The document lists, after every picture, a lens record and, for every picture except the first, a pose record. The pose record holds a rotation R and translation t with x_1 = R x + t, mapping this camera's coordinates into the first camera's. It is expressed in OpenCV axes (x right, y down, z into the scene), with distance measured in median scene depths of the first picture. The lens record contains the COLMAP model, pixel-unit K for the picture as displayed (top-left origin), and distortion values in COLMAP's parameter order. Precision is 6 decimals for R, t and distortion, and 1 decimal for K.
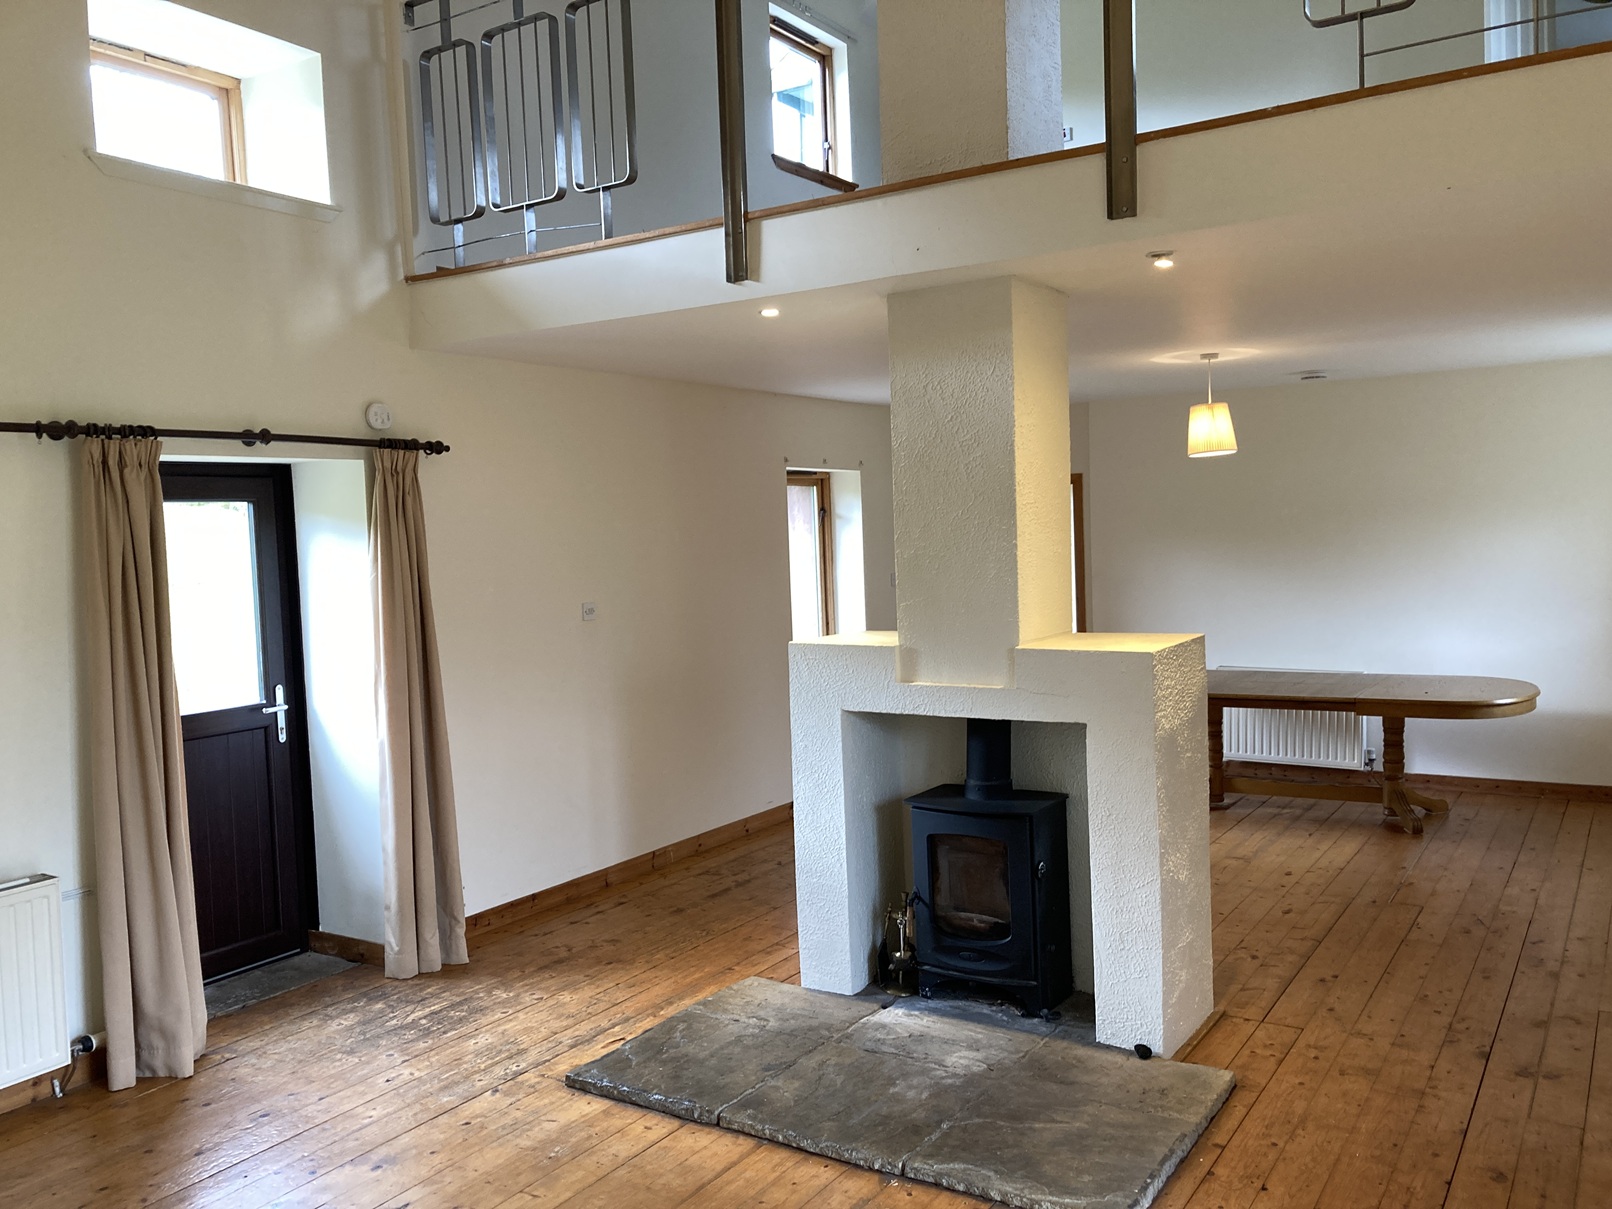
lens RADIAL K [[1327.1, 0, 808.0], [0, 1327.1, 595.7], [0, 0, 1]] dist [0.038754, -0.045139]
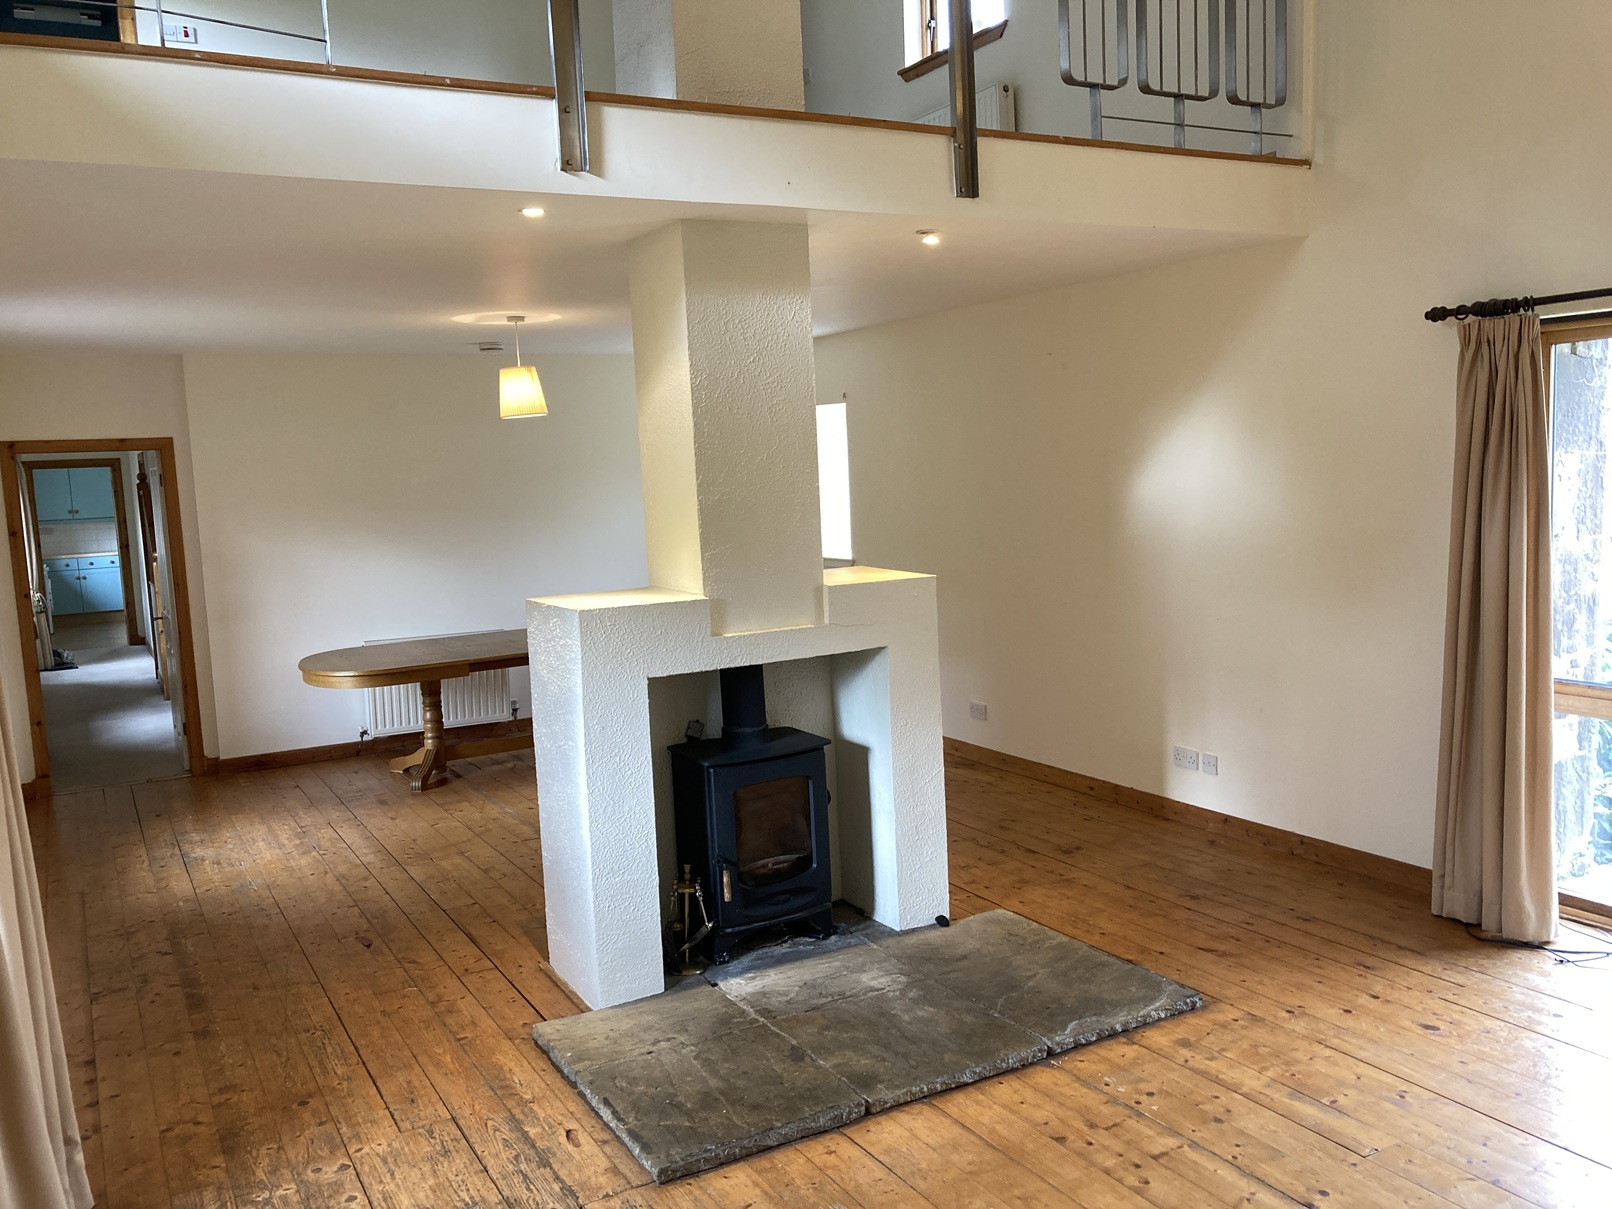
lens RADIAL K [[1327.1, 0, 808.0], [0, 1327.1, 595.7], [0, 0, 1]] dist [0.038754, -0.045139]
pose [[0.469419, -0.077837, 0.879538, -0.721150], [0.076381, 0.995953, 0.047374, -0.003099], [-0.879666, 0.044942, 0.473464, 0.490348]]
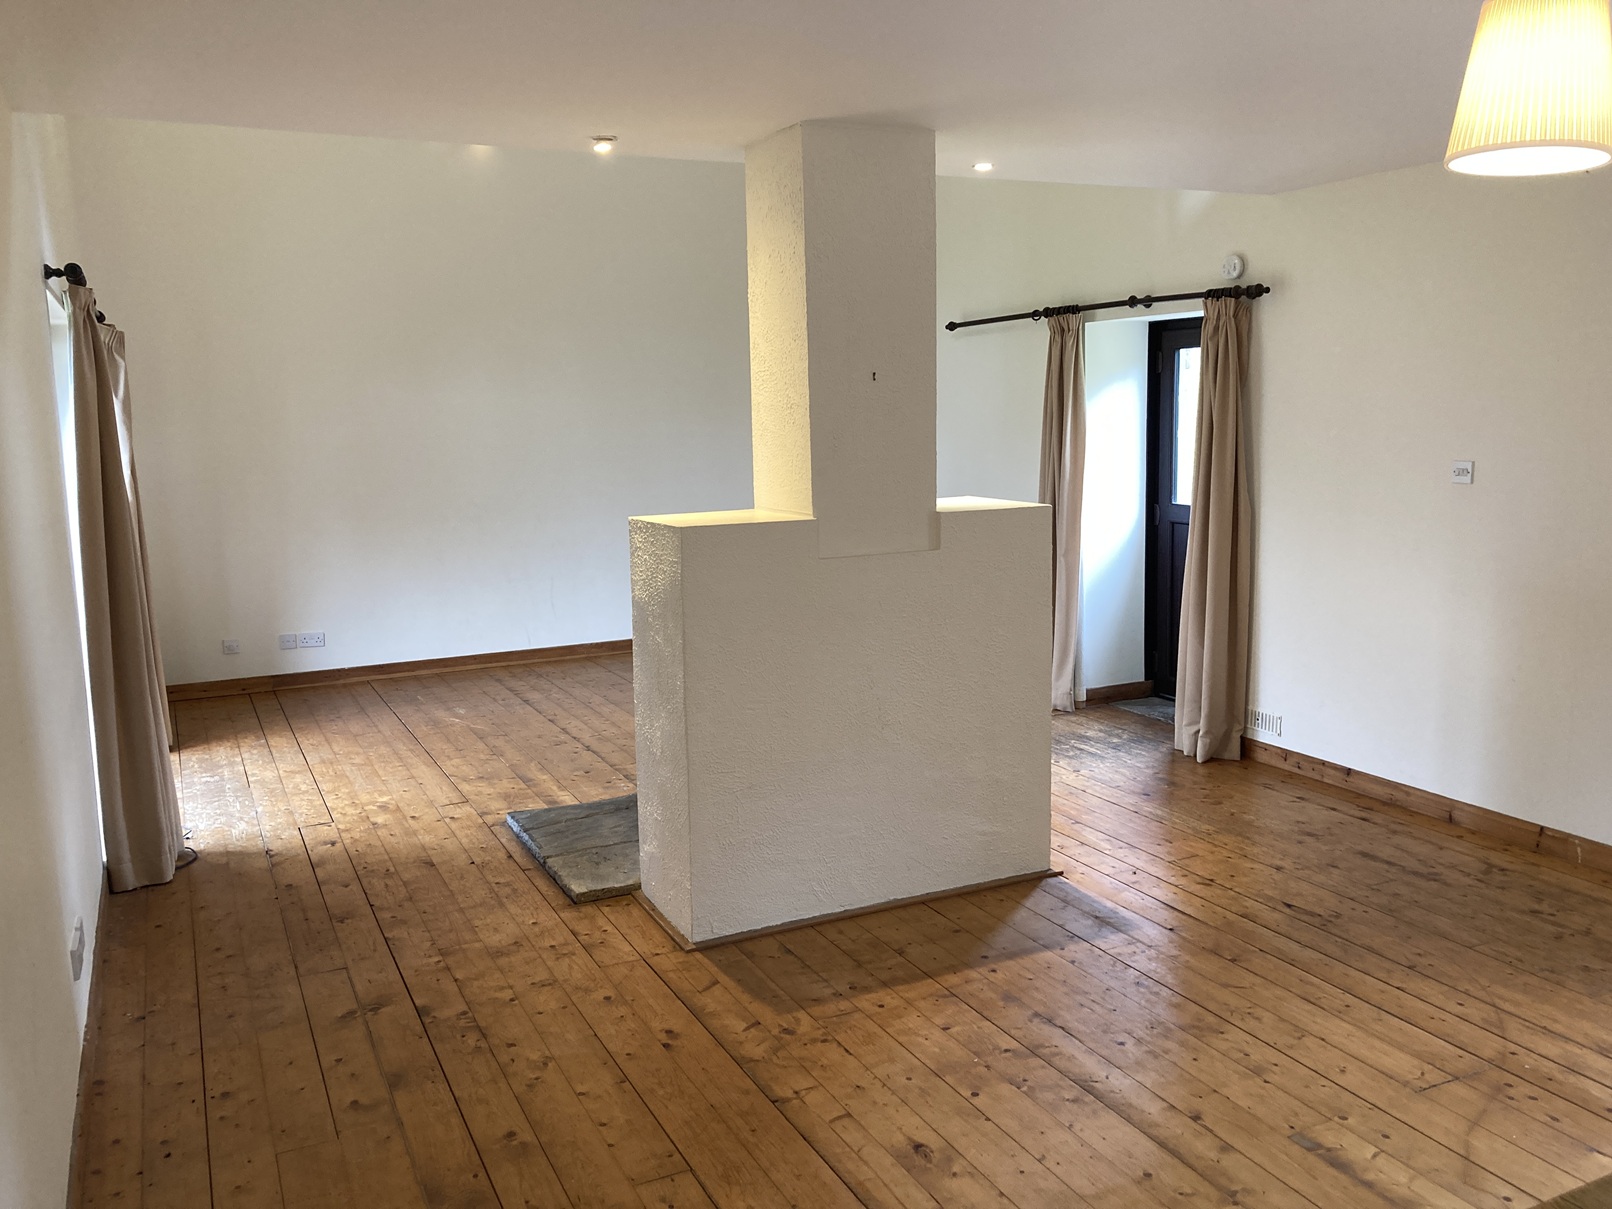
lens RADIAL K [[1327.1, 0, 808.0], [0, 1327.1, 595.7], [0, 0, 1]] dist [0.038754, -0.045139]
pose [[-0.522676, 0.169684, -0.835474, 0.973627], [-0.004497, 0.979430, 0.201735, -0.102217], [0.852520, 0.109199, -0.511161, 1.497829]]
